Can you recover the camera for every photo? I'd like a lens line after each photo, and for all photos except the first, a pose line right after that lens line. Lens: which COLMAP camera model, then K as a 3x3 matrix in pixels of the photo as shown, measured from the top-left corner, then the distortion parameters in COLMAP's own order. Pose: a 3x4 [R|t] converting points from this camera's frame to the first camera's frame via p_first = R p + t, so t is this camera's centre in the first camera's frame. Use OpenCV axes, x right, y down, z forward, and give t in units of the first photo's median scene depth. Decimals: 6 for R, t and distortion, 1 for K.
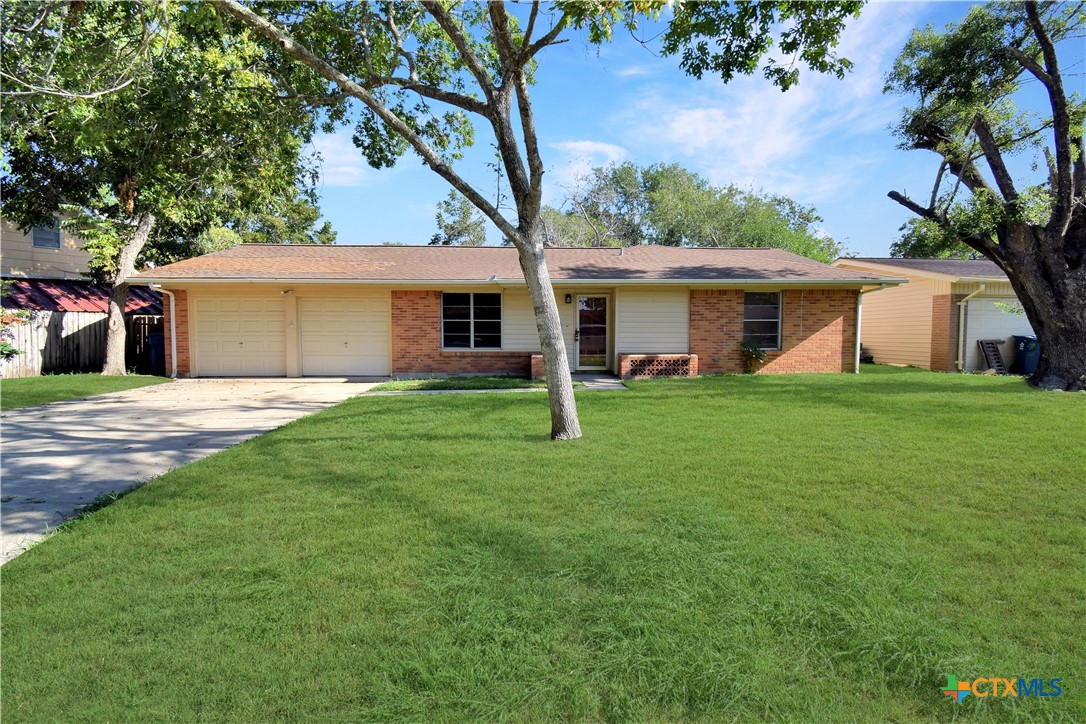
lens RADIAL K [[498.1, 0, 542.2], [0, 498.1, 359.4], [0, 0, 1]] dist [0.003217, -0.003039]
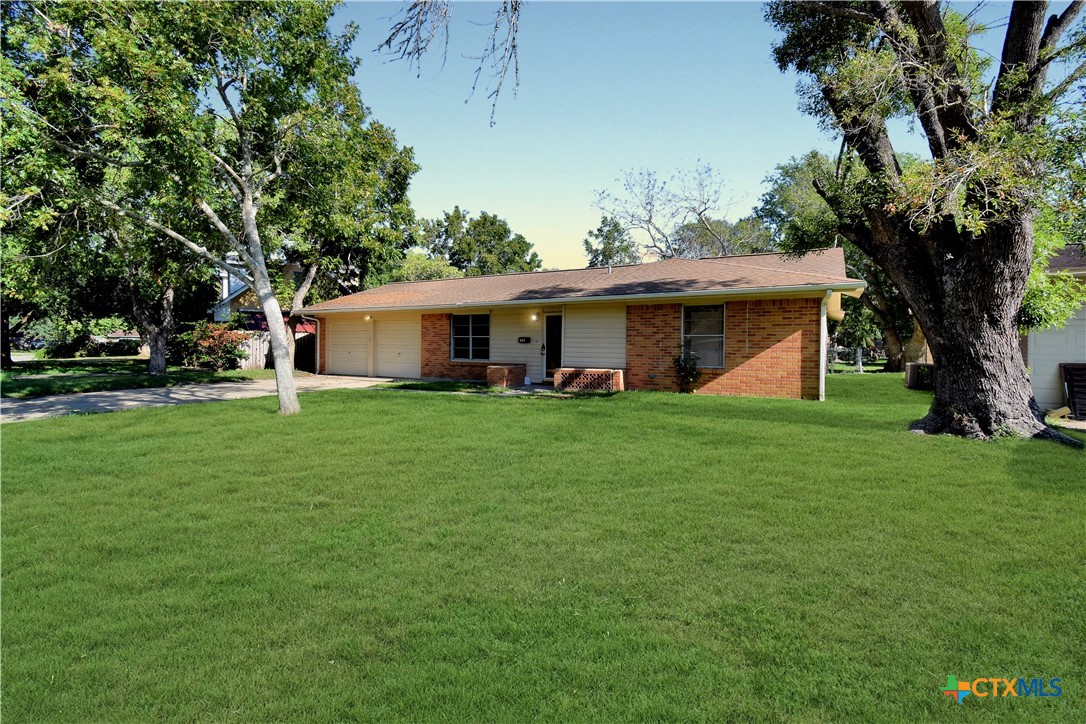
lens RADIAL K [[498.1, 0, 541.8], [0, 498.1, 359.4], [0, 0, 1]] dist [0.003217, -0.003039]
pose [[0.844442, 0.021646, -0.535209, 0.683565], [-0.040549, 0.998899, -0.023578, -0.000809], [0.534109, 0.041613, 0.844391, 0.065798]]
